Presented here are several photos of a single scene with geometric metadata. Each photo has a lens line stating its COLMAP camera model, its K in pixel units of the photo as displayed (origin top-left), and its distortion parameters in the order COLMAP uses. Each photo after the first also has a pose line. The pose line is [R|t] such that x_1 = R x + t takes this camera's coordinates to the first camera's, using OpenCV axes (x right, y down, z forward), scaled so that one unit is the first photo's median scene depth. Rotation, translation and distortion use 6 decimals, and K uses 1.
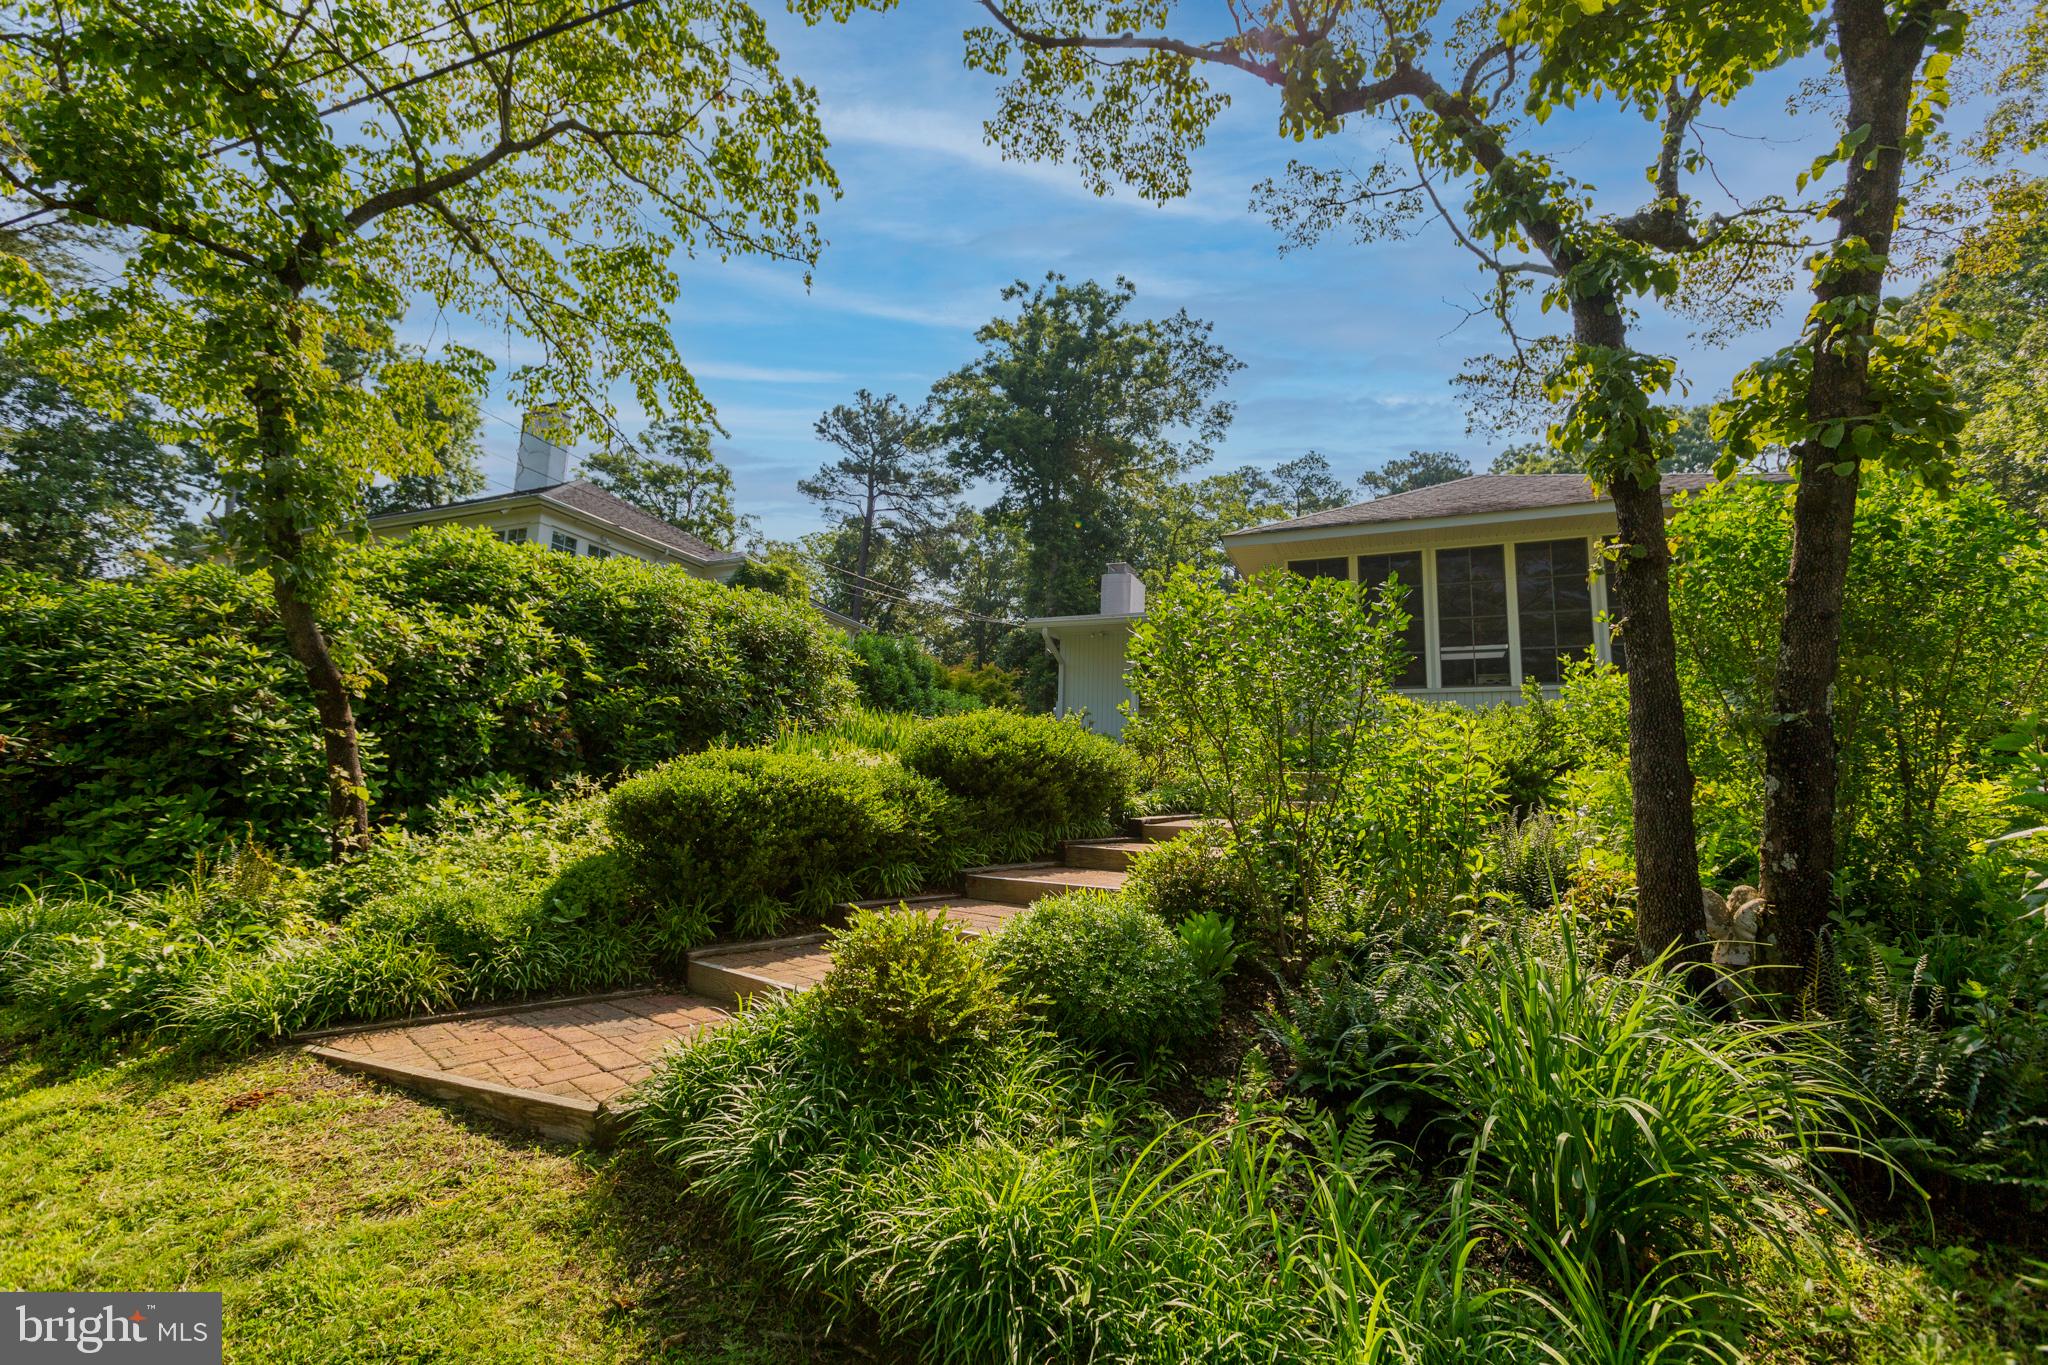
lens RADIAL K [[907.5, 0, 1029.4], [0, 907.5, 687.0], [0, 0, 1]] dist [0.000765, 0.000358]
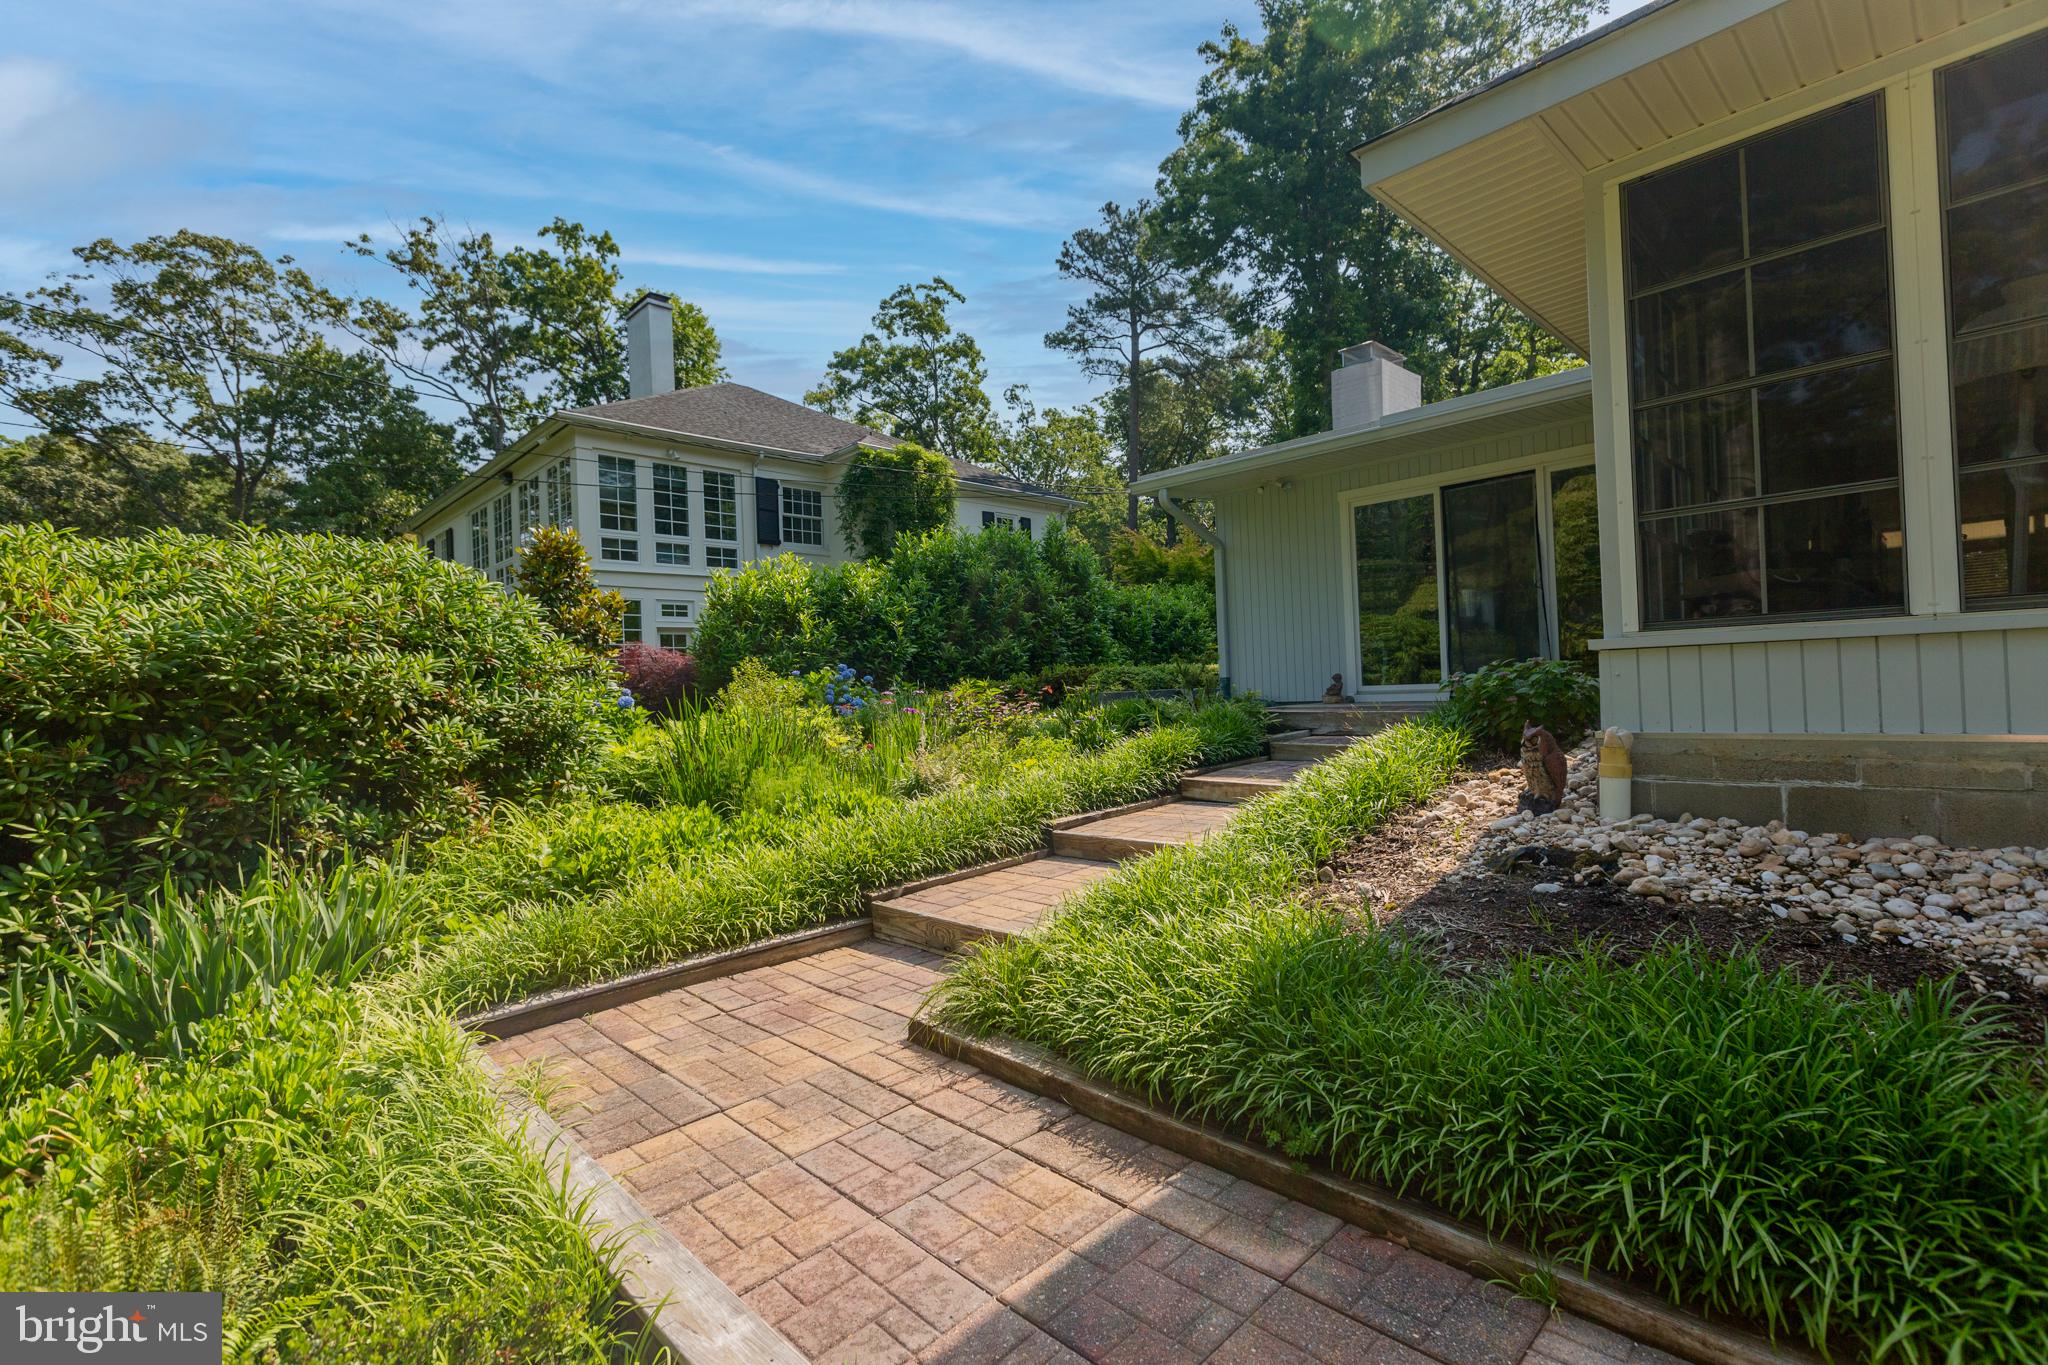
lens RADIAL K [[923.0, 0, 1024.0], [0, 923.0, 682.5], [0, 0, 1]] dist [0.002747, 0.000309]
pose [[0.914896, -0.069066, -0.397737, 0.048994], [0.125781, 0.984981, 0.118289, -0.008269], [0.383593, -0.158249, 0.909843, 0.140952]]
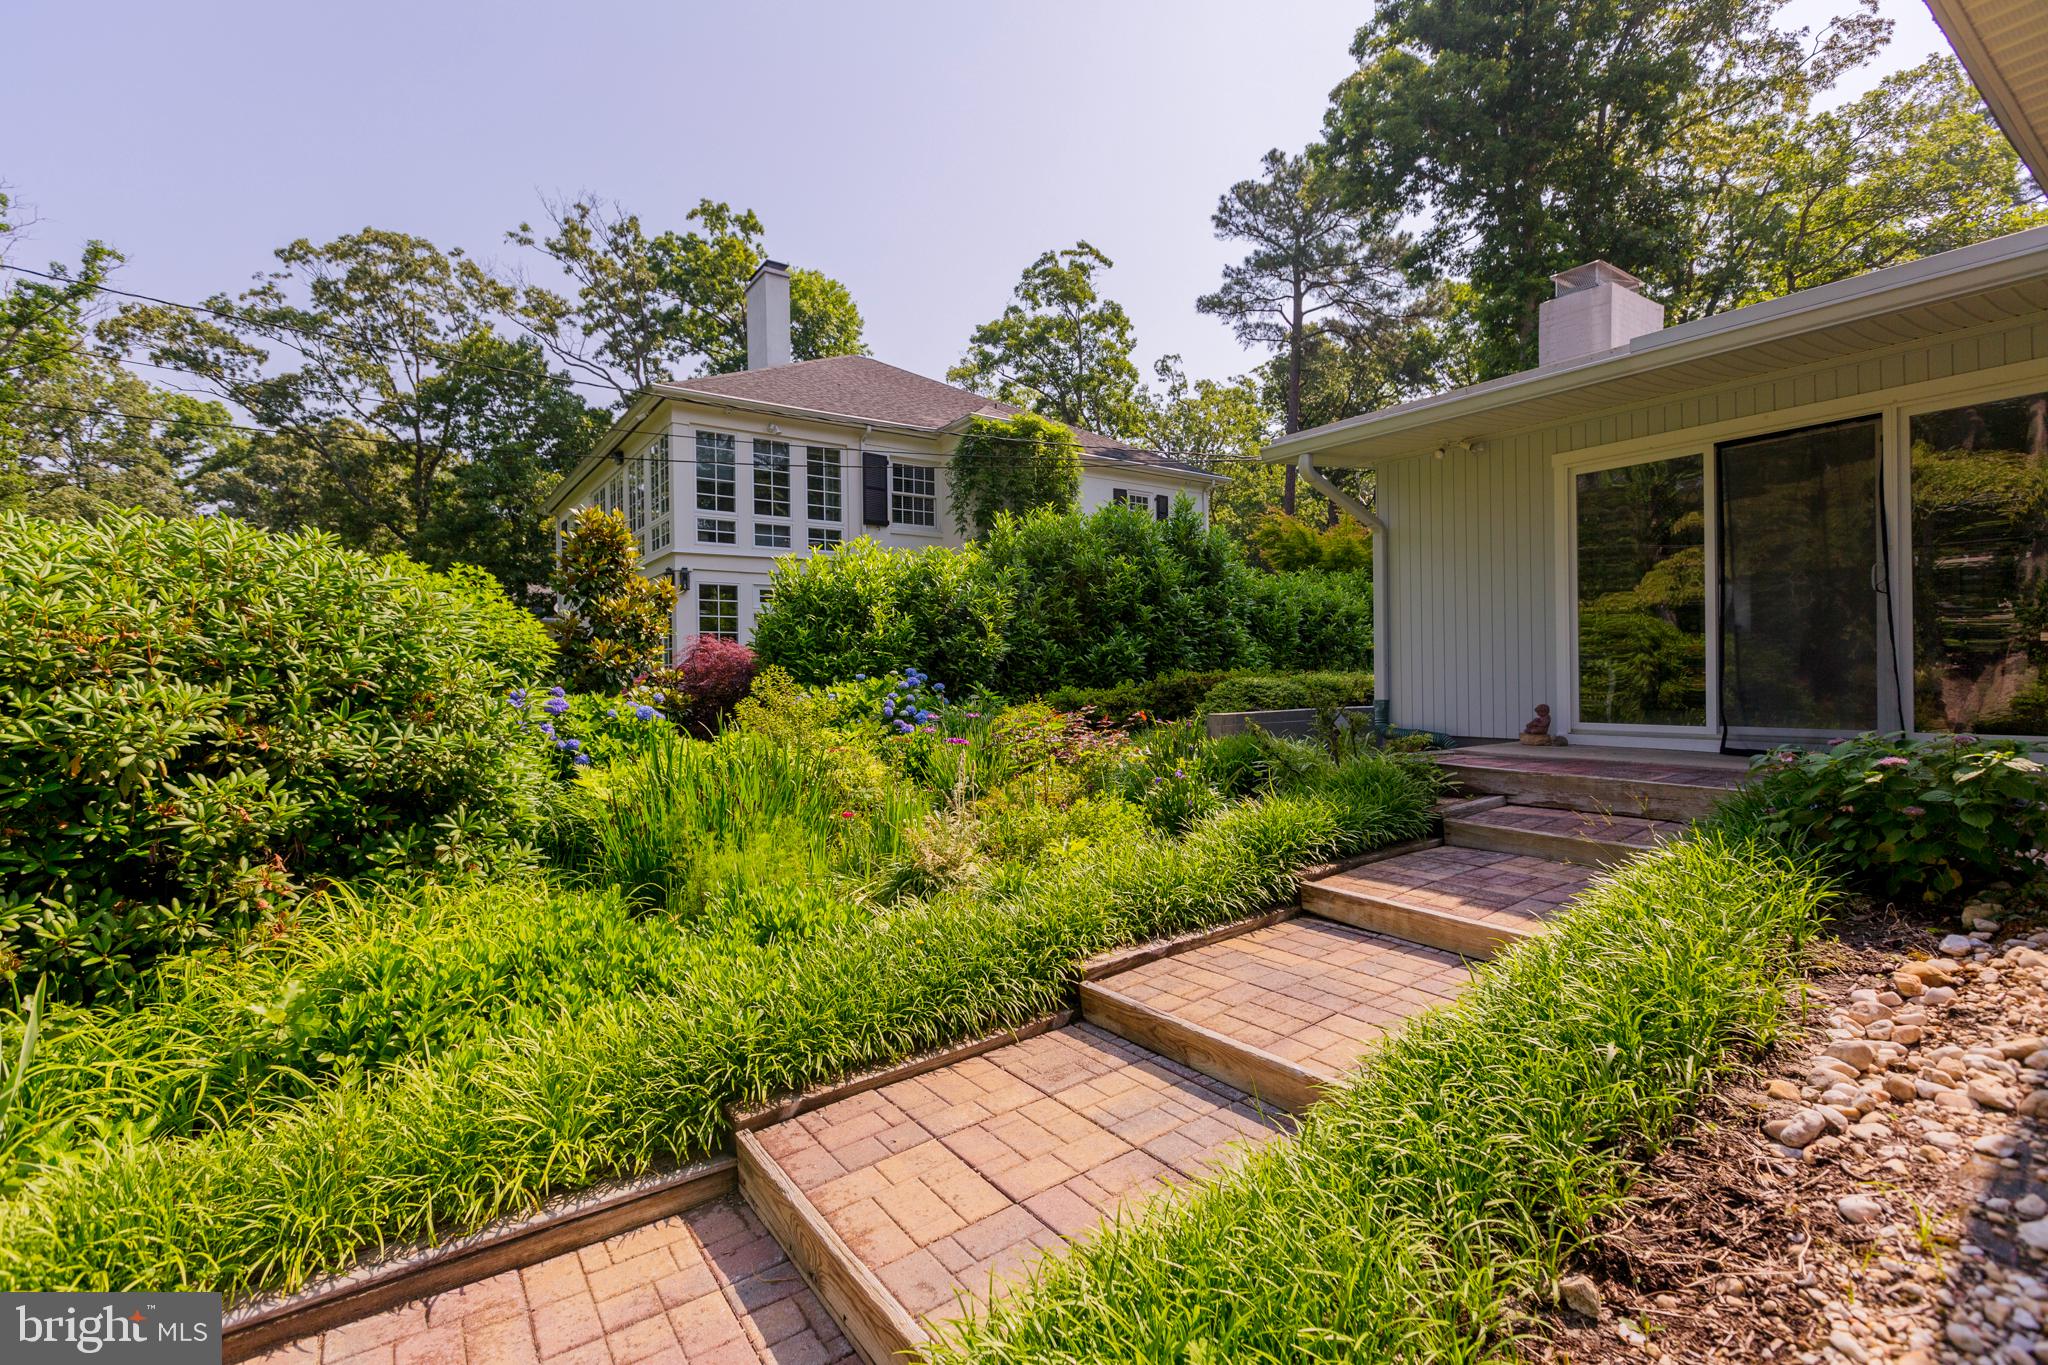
lens RADIAL K [[928.3, 0, 1027.2], [0, 928.3, 683.3], [0, 0, 1]] dist [0.000181, 0.000104]
pose [[0.841956, -0.037793, -0.538221, 0.043342], [0.120681, 0.985462, 0.119586, -0.008546], [0.525877, -0.165639, 0.834277, 0.176928]]
